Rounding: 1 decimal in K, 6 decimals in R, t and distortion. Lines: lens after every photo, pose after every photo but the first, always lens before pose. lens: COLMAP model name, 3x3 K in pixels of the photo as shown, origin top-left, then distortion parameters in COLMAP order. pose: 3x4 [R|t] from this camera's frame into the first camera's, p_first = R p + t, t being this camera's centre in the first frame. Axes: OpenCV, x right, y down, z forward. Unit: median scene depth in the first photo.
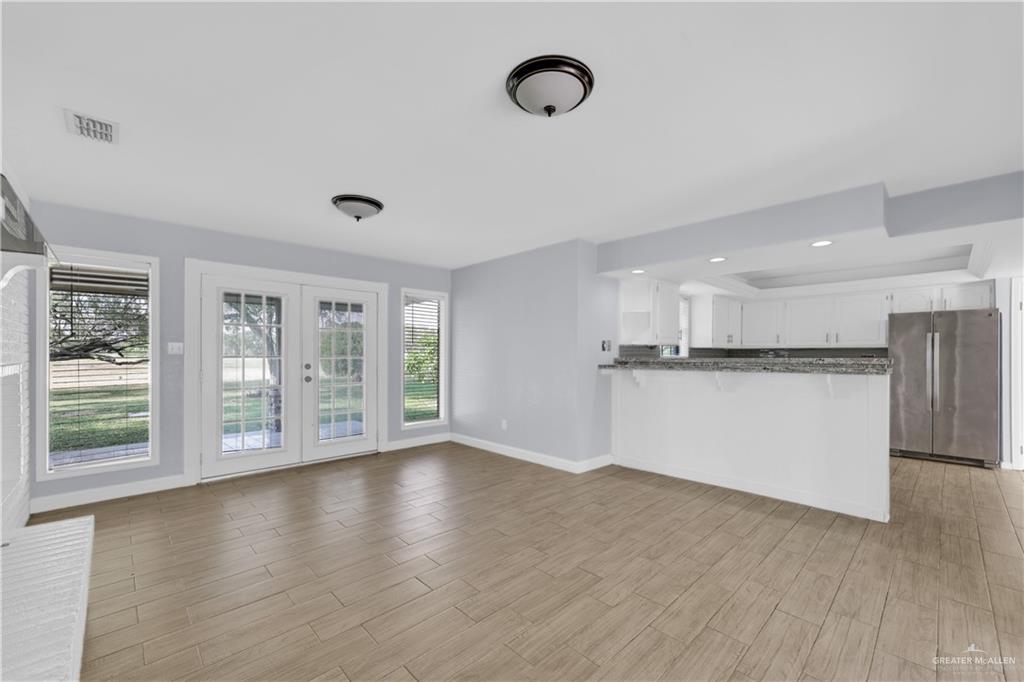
lens RADIAL K [[416.6, 0, 506.0], [0, 416.6, 355.1], [0, 0, 1]] dist [0.003736, 0.000003]
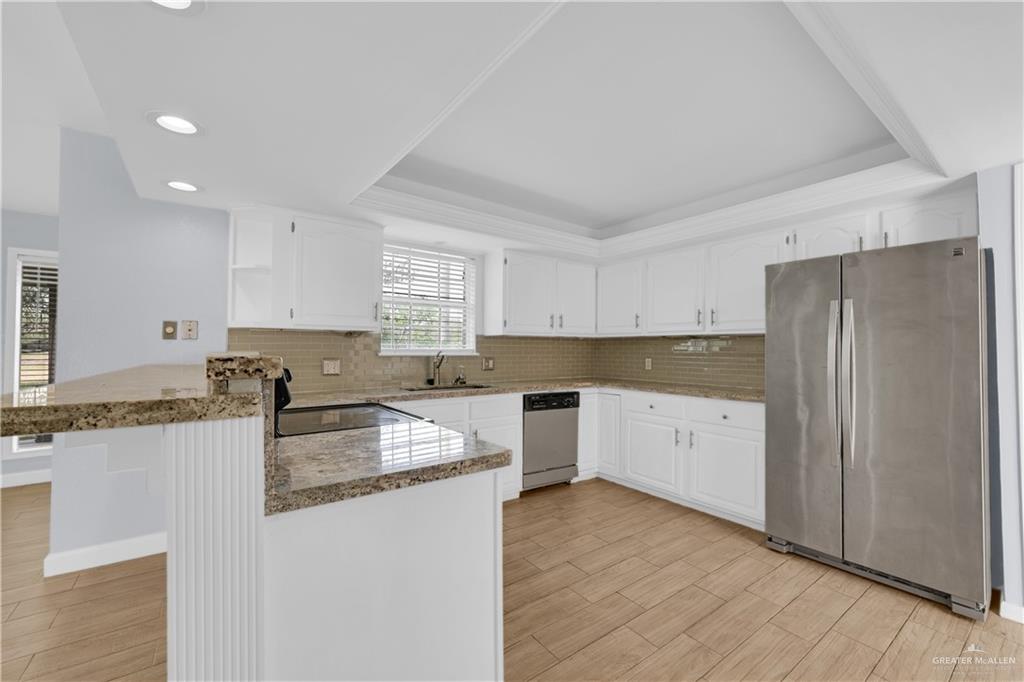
lens RADIAL K [[416.6, 0, 508.4], [0, 416.6, 343.3], [0, 0, 1]] dist [0.003736, 0.000003]
pose [[0.992490, -0.000539, -0.122326, 0.692930], [-0.001134, 0.999907, -0.013606, 0.001873], [0.122322, 0.013642, 0.992397, 0.480713]]
